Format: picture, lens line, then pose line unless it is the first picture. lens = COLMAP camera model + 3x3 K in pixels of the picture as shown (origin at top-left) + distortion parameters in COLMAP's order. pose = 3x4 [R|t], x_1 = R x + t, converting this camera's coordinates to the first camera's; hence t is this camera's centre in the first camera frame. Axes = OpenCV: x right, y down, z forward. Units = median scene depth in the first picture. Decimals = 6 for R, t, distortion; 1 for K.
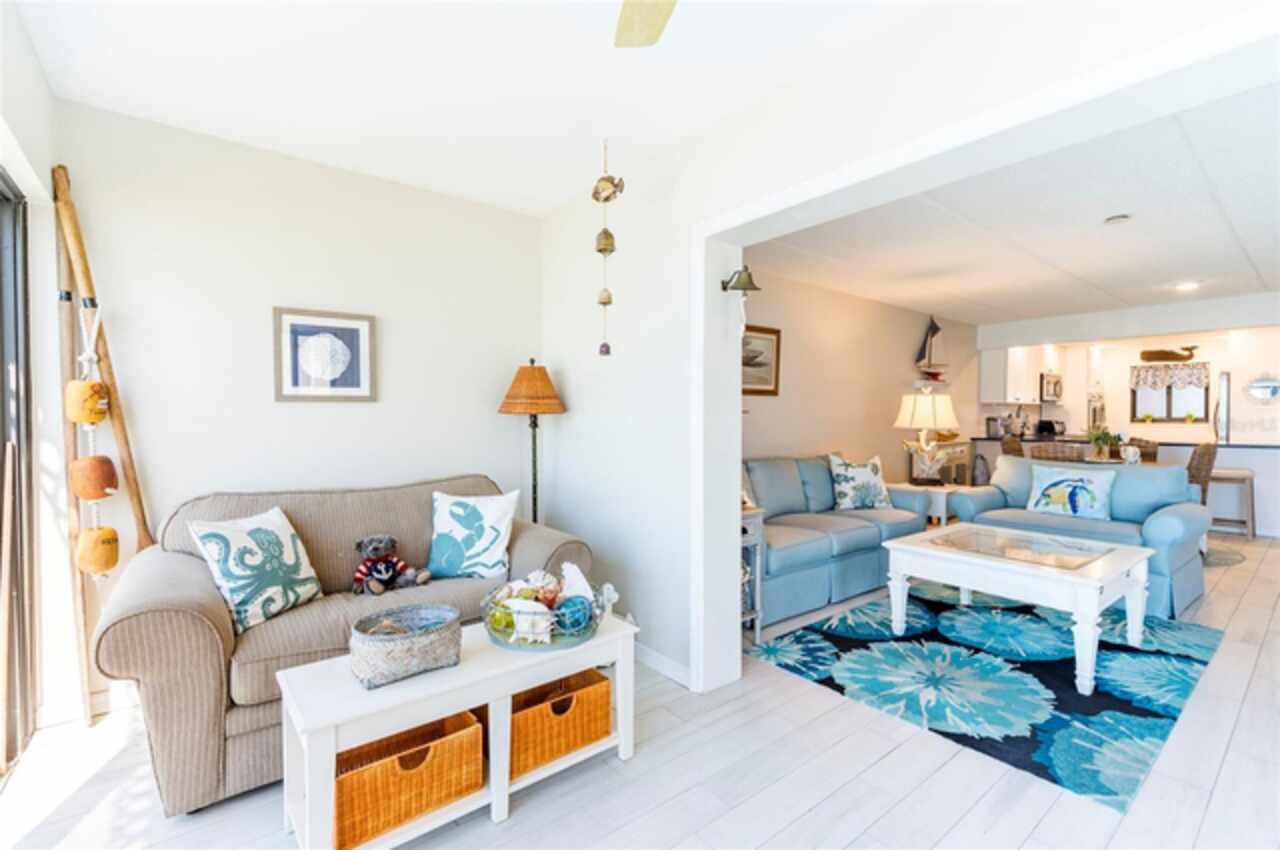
lens RADIAL K [[556.8, 0, 643.5], [0, 556.8, 429.6], [0, 0, 1]] dist [-0.003553, 0.000366]
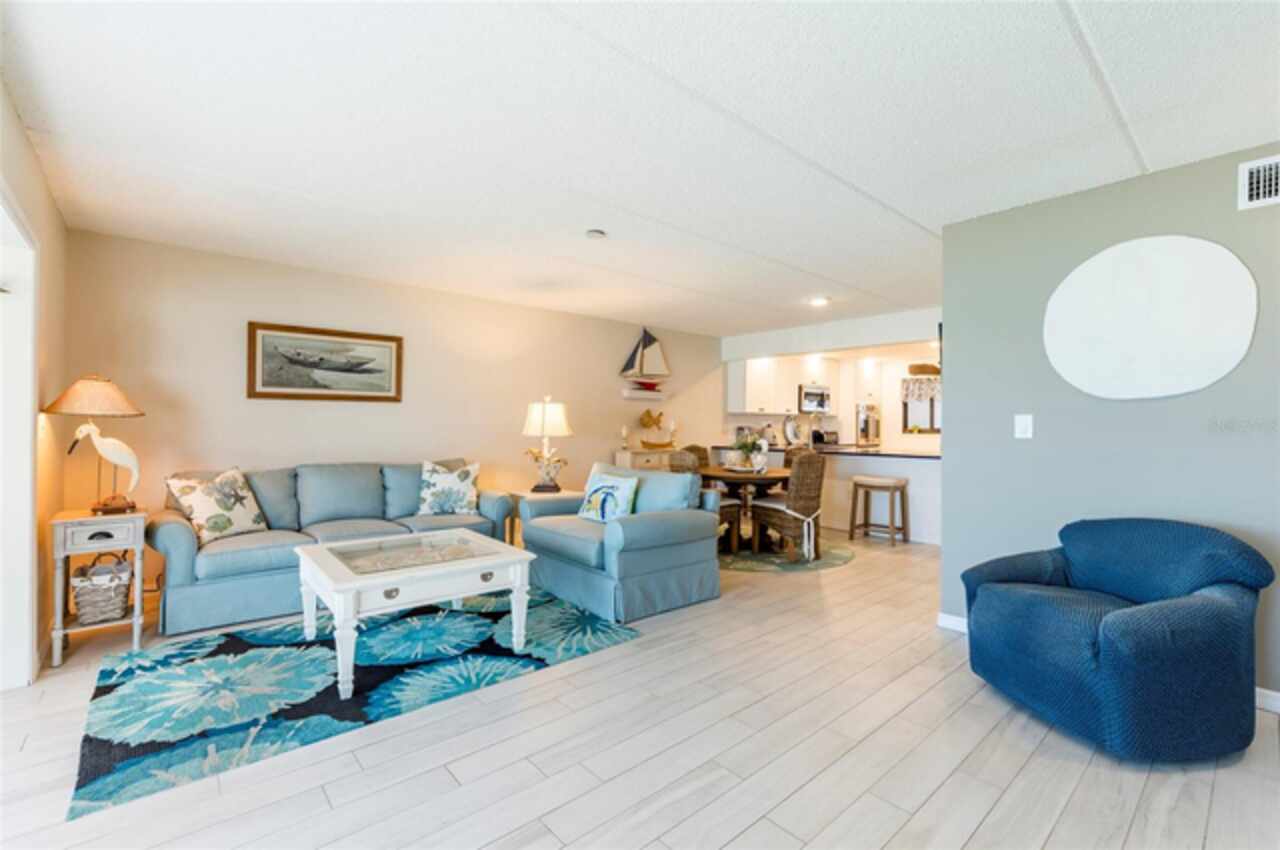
lens RADIAL K [[556.8, 0, 639.8], [0, 556.8, 416.5], [0, 0, 1]] dist [-0.003553, 0.000366]
pose [[0.998838, 0.010582, 0.047009, 0.699180], [-0.008782, 0.999226, -0.038333, 0.000275], [-0.047378, 0.037876, 0.998159, -0.027708]]
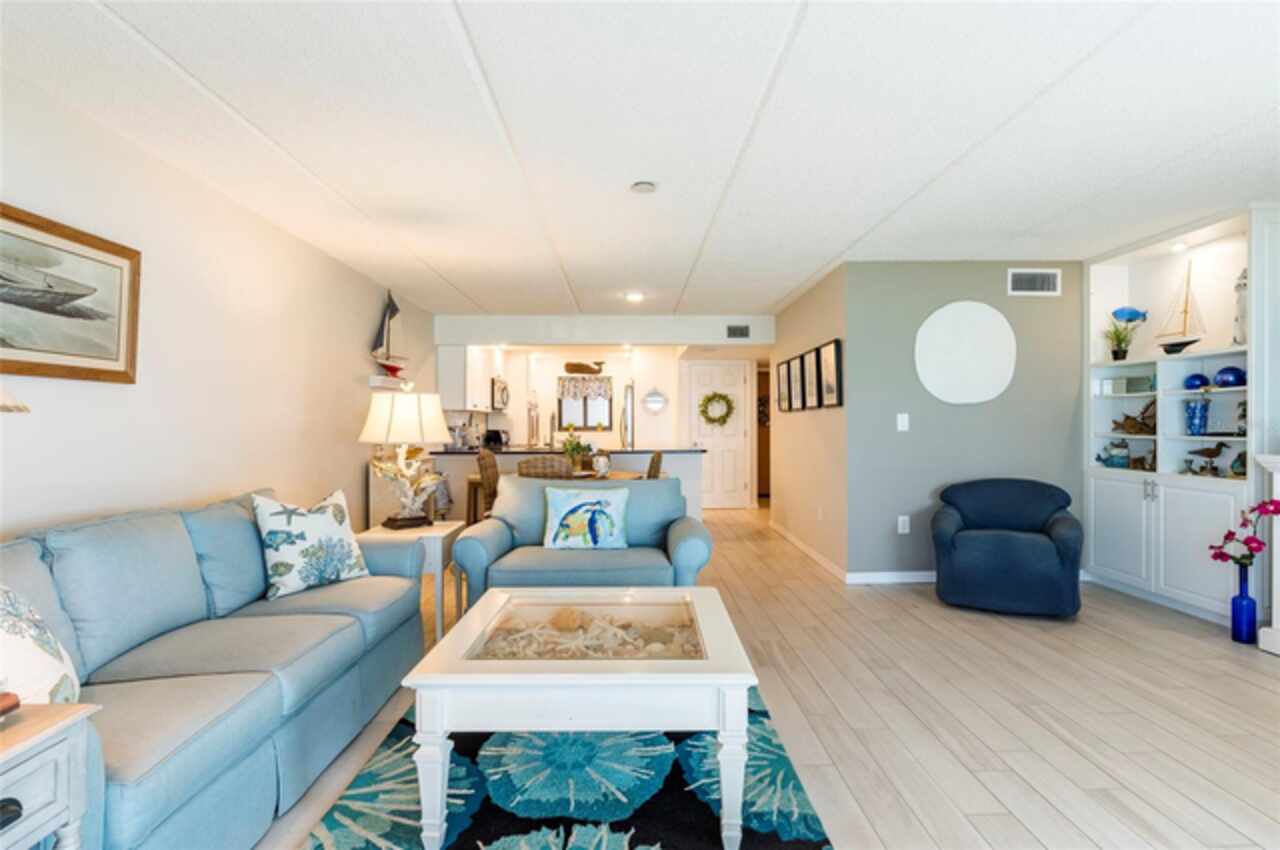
lens RADIAL K [[635.2, 0, 643.0], [0, 635.2, 419.1], [0, 0, 1]] dist [-0.001951, -0.001622]
pose [[0.605734, 0.006761, 0.795638, 0.075621], [0.021425, 0.999463, -0.024805, -0.006065], [-0.795378, 0.032072, 0.605264, 0.337530]]
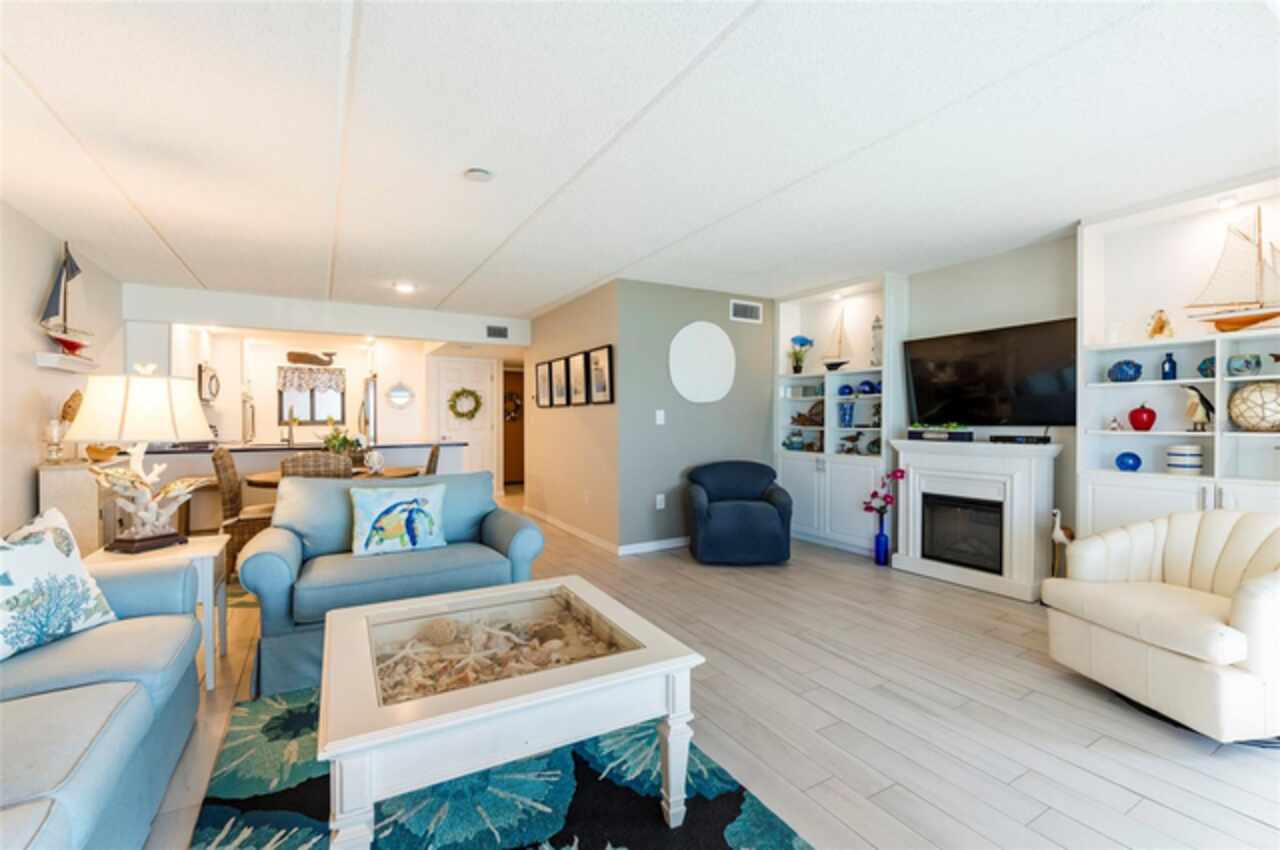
lens RADIAL K [[556.8, 0, 642.8], [0, 556.8, 421.7], [0, 0, 1]] dist [-0.003553, 0.000366]
pose [[0.148029, -0.003559, 0.988977, 0.064386], [0.023826, 0.999716, 0.000032, -0.009851], [-0.988696, 0.023559, 0.148072, 0.506896]]
